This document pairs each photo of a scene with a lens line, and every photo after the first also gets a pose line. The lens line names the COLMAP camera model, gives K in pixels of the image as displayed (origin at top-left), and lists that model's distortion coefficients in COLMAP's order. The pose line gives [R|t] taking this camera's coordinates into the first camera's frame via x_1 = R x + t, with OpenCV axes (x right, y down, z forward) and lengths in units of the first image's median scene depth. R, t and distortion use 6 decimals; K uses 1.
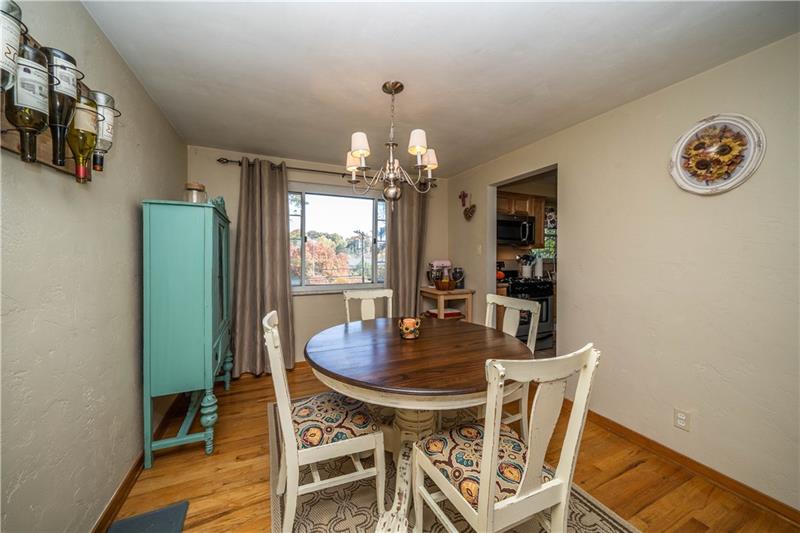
lens RADIAL K [[277.7, 0, 397.3], [0, 277.7, 259.5], [0, 0, 1]] dist [-0.001158, -0.000650]
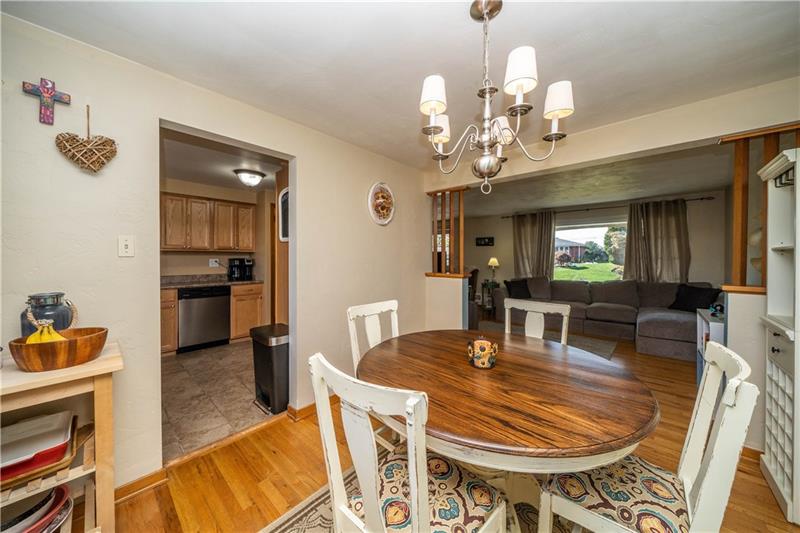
lens RADIAL K [[277.7, 0, 403.1], [0, 277.7, 258.8], [0, 0, 1]] dist [-0.001158, -0.000650]
pose [[-0.398182, -0.006482, 0.917284, -0.295556], [0.019059, 0.999701, 0.015337, -0.012821], [-0.917108, 0.023589, -0.397939, 0.772473]]
